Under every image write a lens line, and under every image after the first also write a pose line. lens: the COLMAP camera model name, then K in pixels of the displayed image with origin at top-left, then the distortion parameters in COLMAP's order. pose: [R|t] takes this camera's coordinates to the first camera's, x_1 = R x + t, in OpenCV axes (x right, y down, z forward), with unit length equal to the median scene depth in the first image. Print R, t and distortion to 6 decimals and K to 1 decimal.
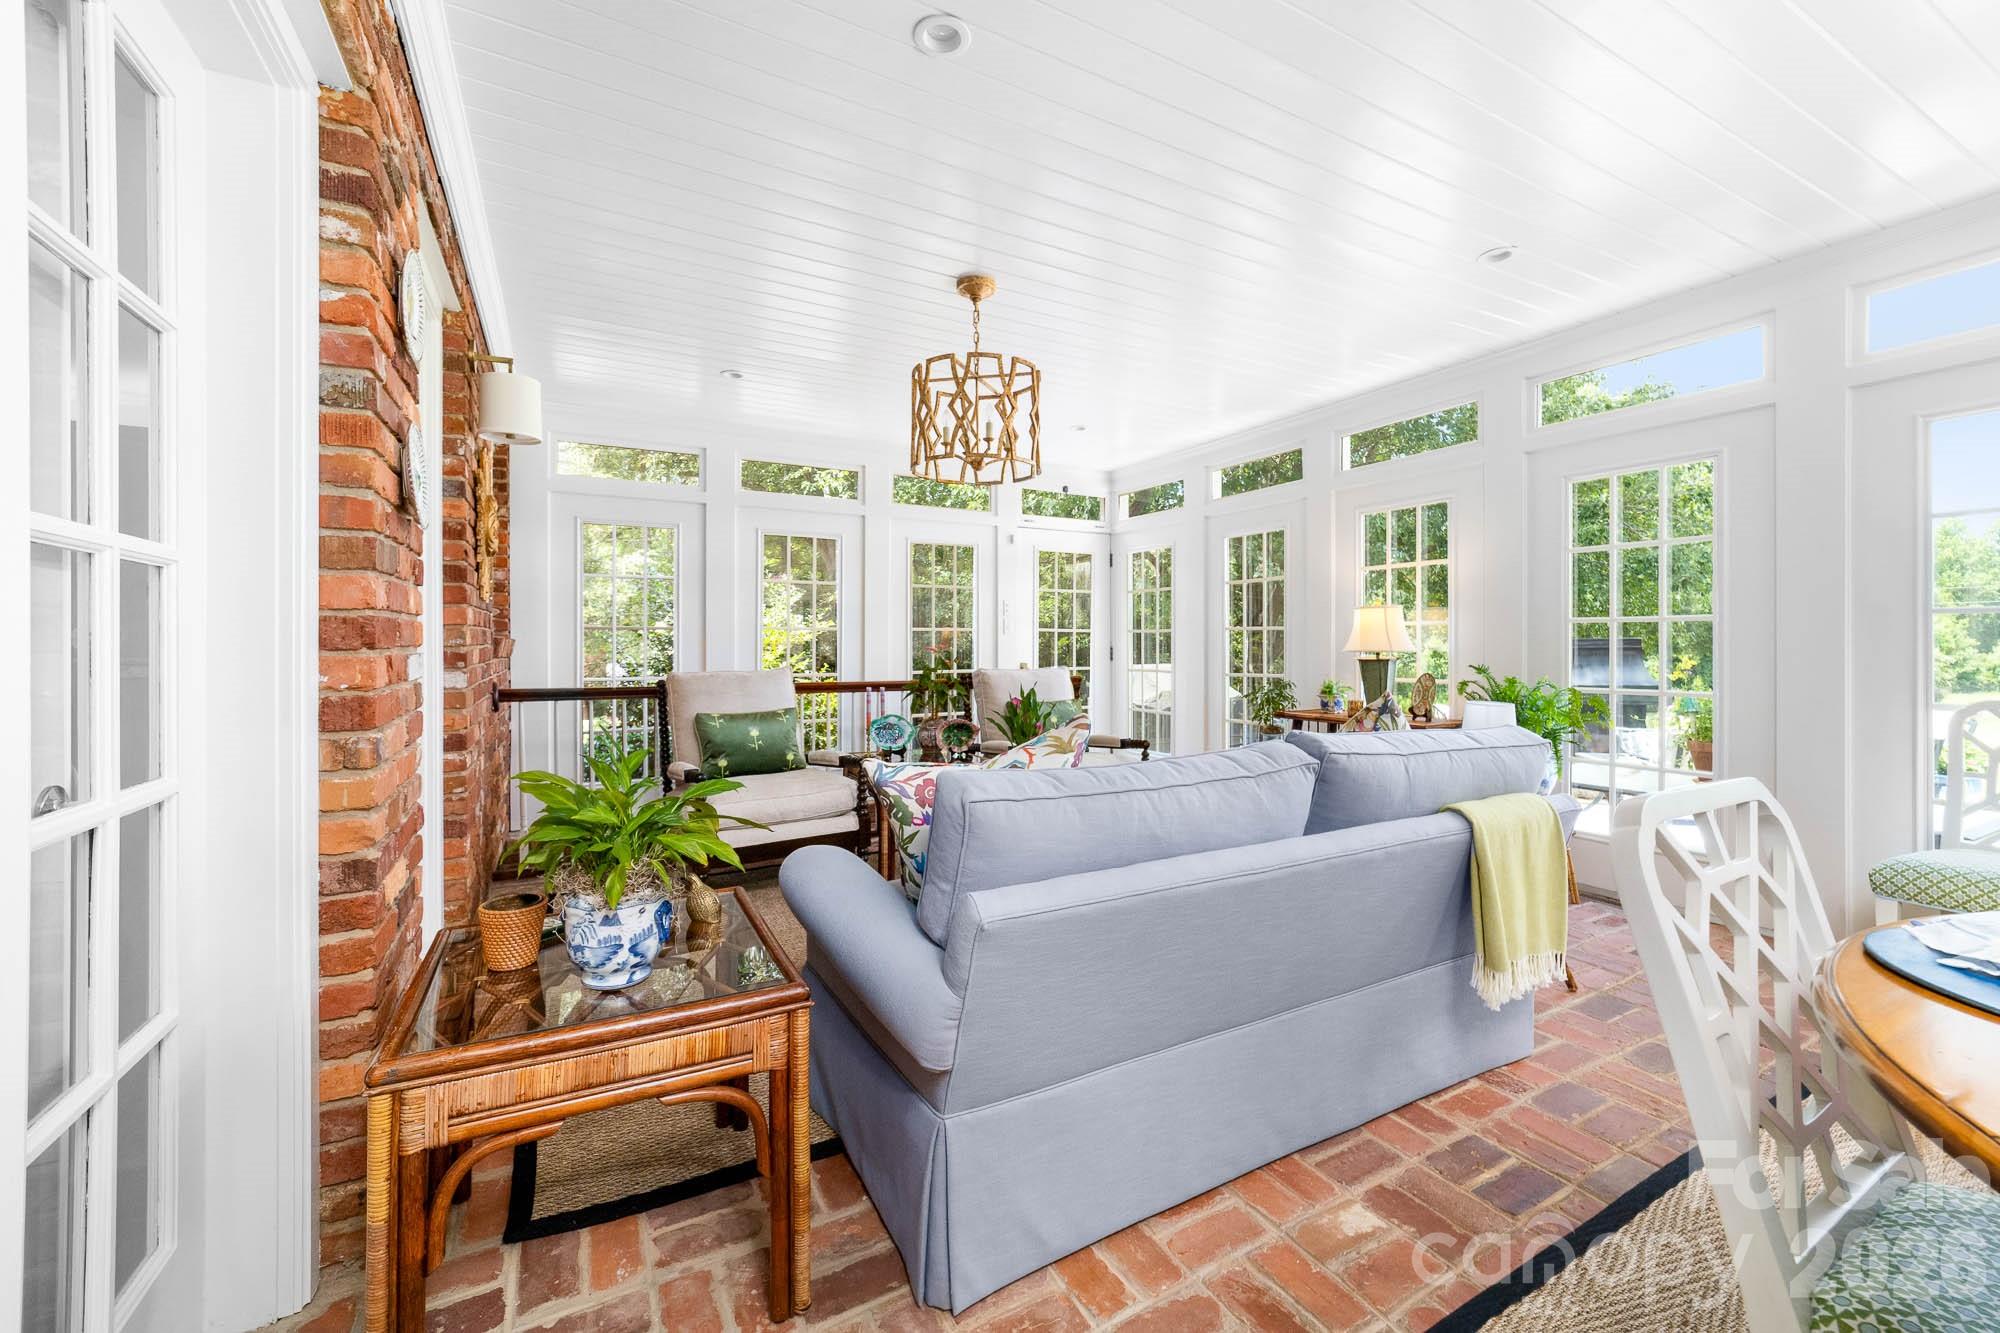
lens RADIAL K [[774.6, 0, 1004.4], [0, 774.6, 663.0], [0, 0, 1]] dist [-0.015174, 0.003883]
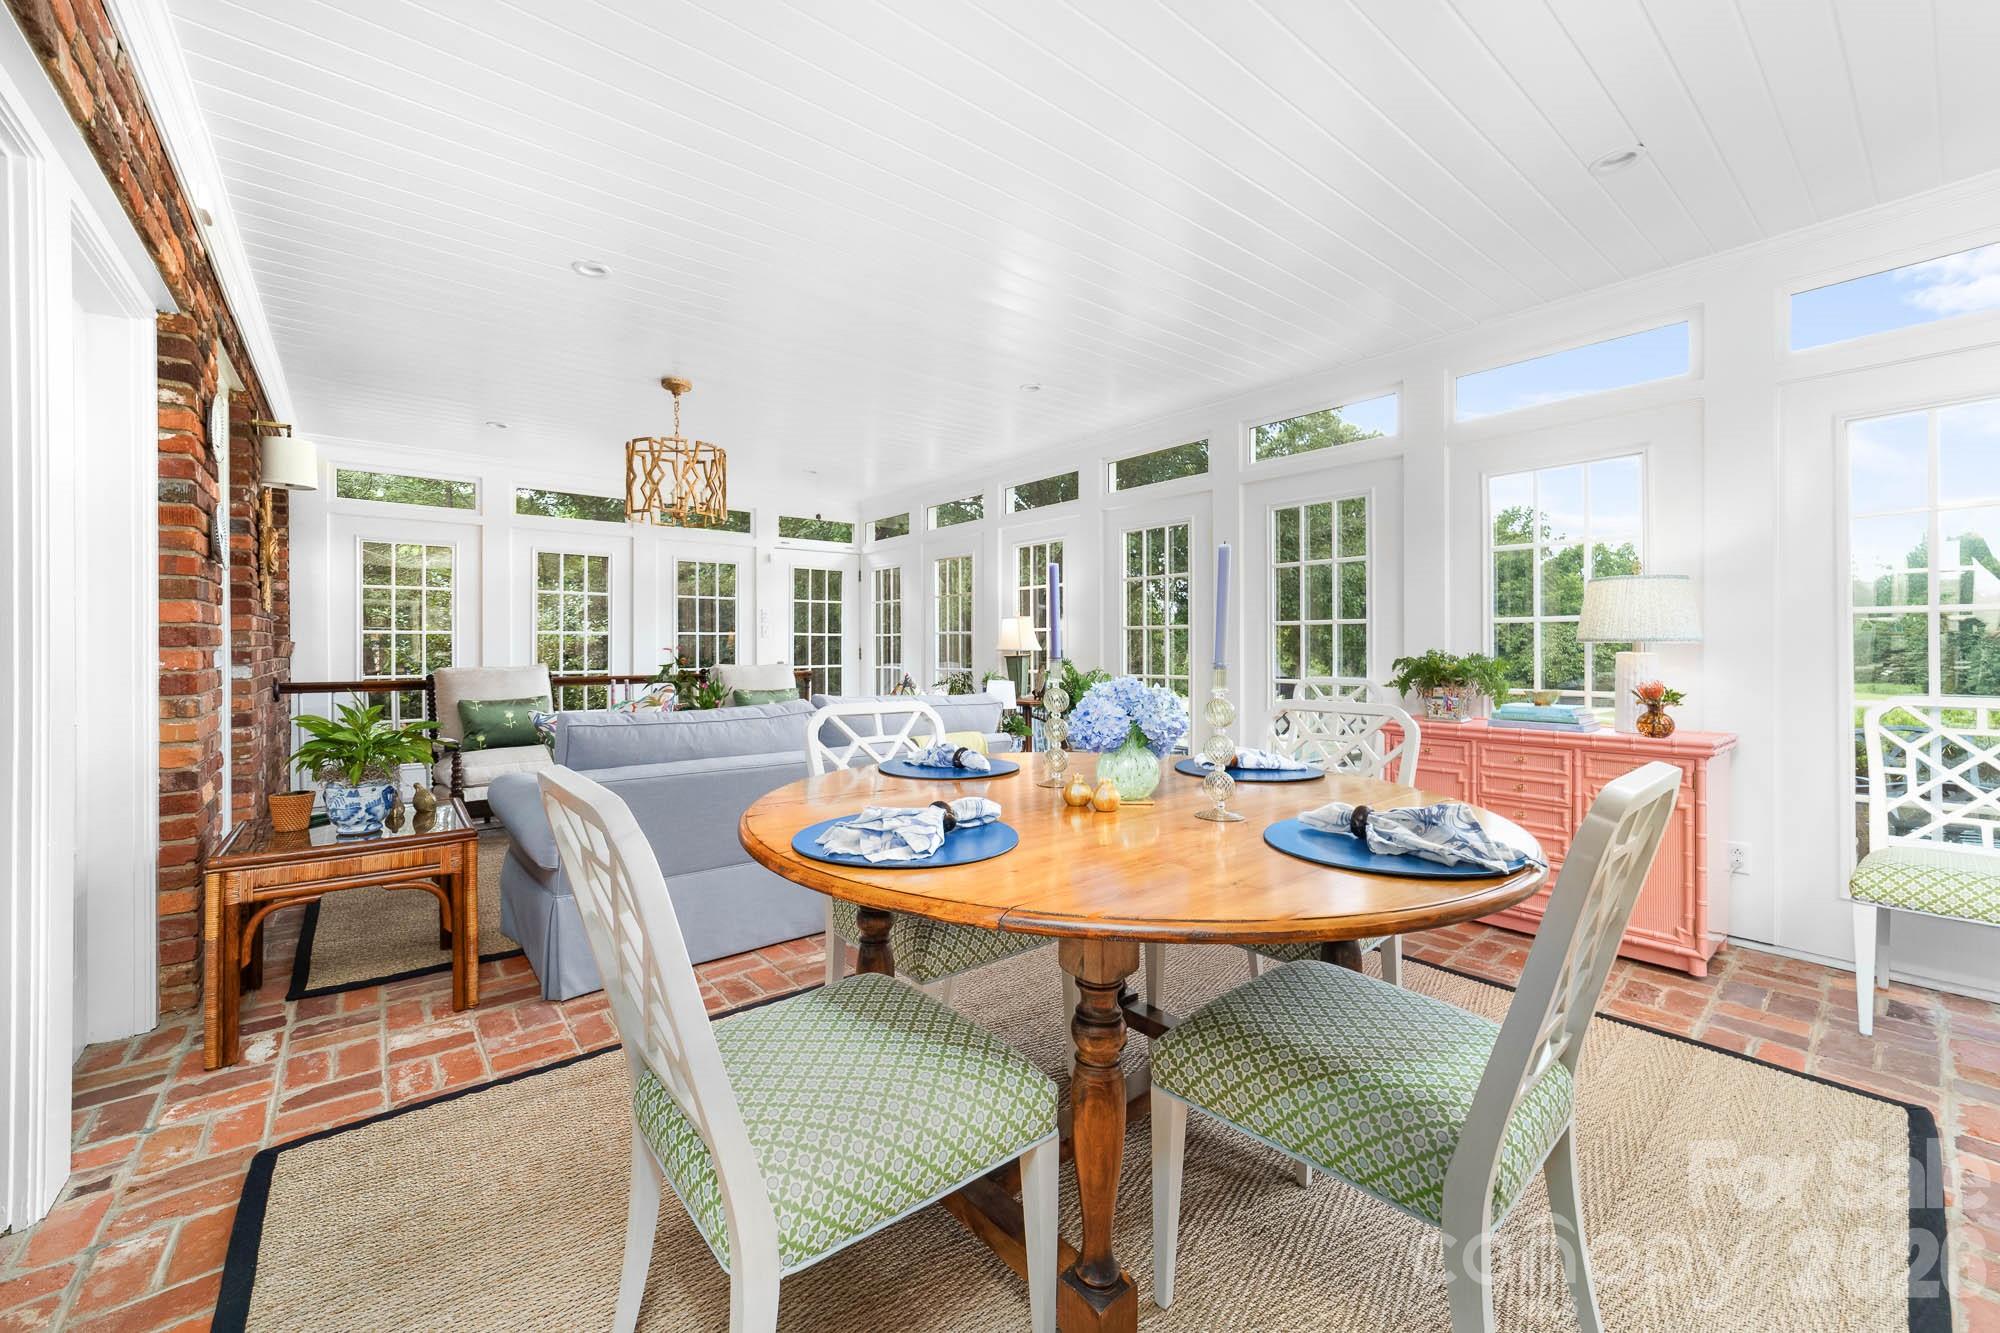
lens RADIAL K [[774.6, 0, 1008.9], [0, 774.6, 662.0], [0, 0, 1]] dist [-0.015174, 0.003883]
pose [[0.983330, -0.006665, 0.181708, 0.558944], [0.007564, 0.999962, -0.004255, 0.033180], [-0.181673, 0.005558, 0.983343, -0.869607]]
